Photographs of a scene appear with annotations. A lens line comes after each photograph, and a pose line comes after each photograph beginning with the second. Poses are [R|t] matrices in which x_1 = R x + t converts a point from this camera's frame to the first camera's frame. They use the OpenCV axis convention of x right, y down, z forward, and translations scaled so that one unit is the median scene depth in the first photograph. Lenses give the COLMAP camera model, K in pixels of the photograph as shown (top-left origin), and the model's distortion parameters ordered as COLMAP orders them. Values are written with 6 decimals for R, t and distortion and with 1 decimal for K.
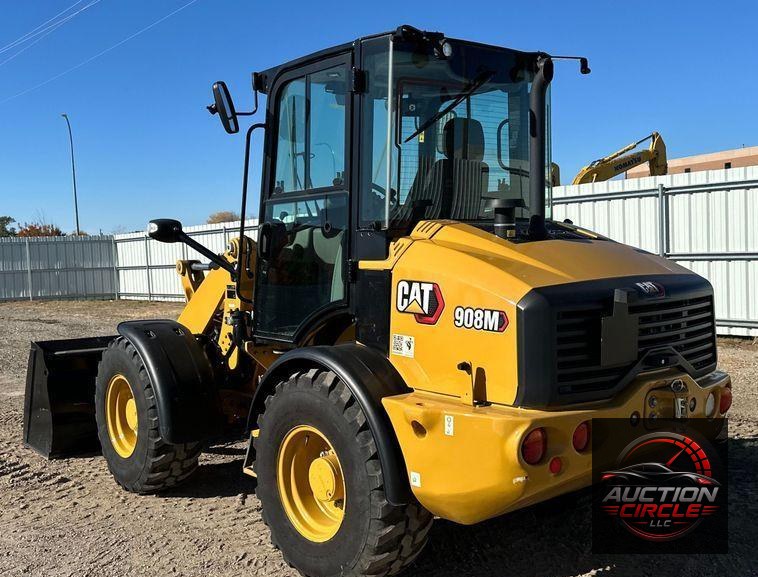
lens RADIAL K [[926.2, 0, 378.8], [0, 926.2, 314.2], [0, 0, 1]] dist [0.125516, -0.006815]
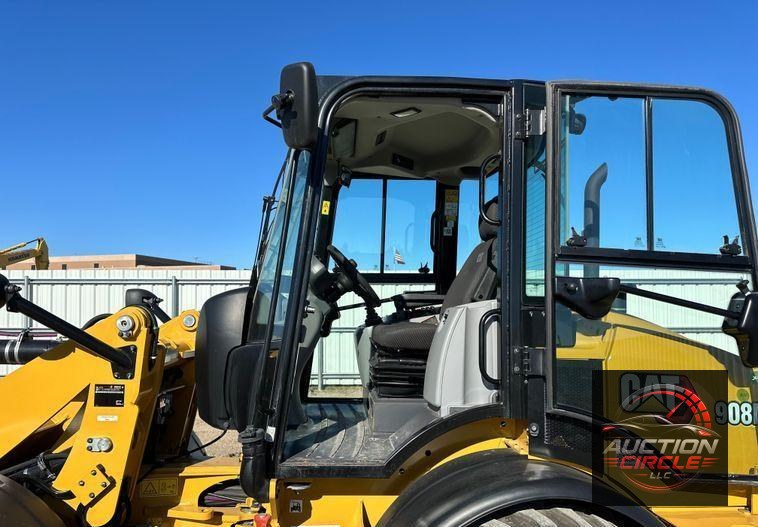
lens RADIAL K [[541.6, 0, 381.4], [0, 541.6, 286.8], [0, 0, 1]] dist [0.005310, -0.007200]
pose [[0.564827, 0.070297, 0.822210, -0.413147], [0.039632, 0.992904, -0.112117, -0.055543], [-0.824257, 0.095912, 0.558033, 0.752431]]
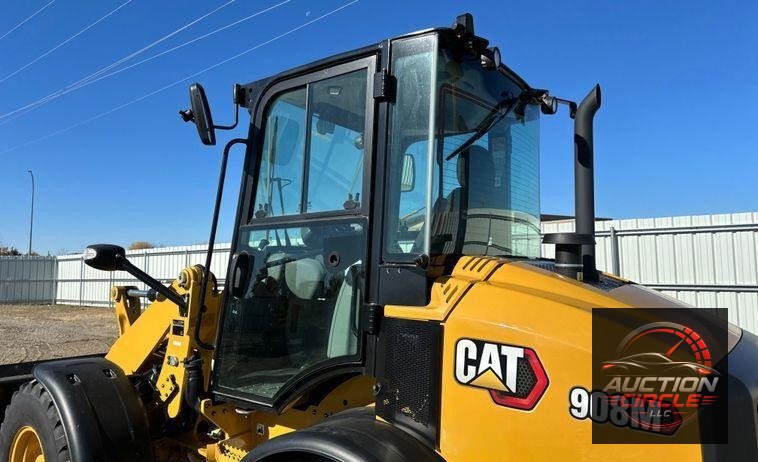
lens RADIAL K [[543.8, 0, 394.2], [0, 543.8, 203.8], [0, 0, 1]] dist [0.060615, -0.091285]
pose [[0.963250, 0.055273, 0.262856, -0.121088], [-0.004773, 0.981966, -0.188995, -0.049102], [-0.268562, 0.180795, 0.946143, 0.492095]]
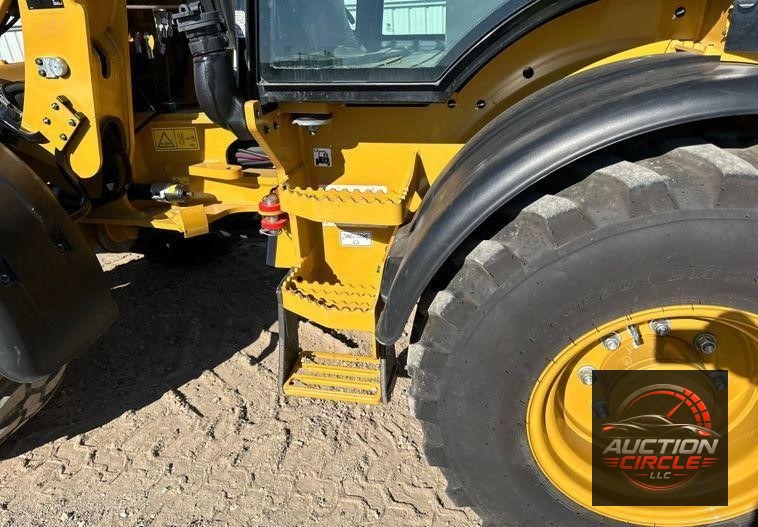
lens RADIAL K [[541.6, 0, 381.4], [0, 541.6, 286.8], [0, 0, 1]] dist [0.005310, -0.007200]
pose [[0.762506, -0.301445, 0.572465, -0.256290], [0.073041, 0.919276, 0.386778, 0.017211], [-0.642845, -0.253107, 0.722971, 0.810769]]
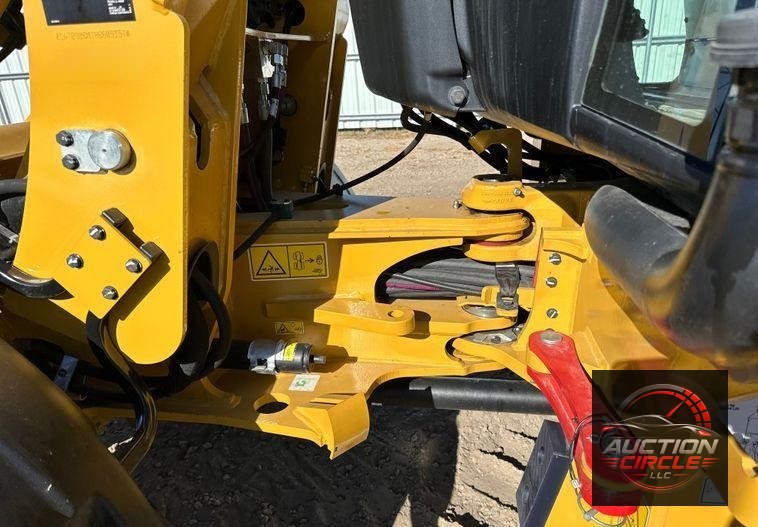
lens RADIAL K [[527.6, 0, 398.4], [0, 527.6, 284.6], [0, 0, 1]] dist [0.003046, -0.006001]
pose [[0.688623, -0.273799, 0.671441, -0.232890], [0.068445, 0.946382, 0.315717, 0.003743], [-0.721882, -0.171453, 0.670440, 1.022012]]
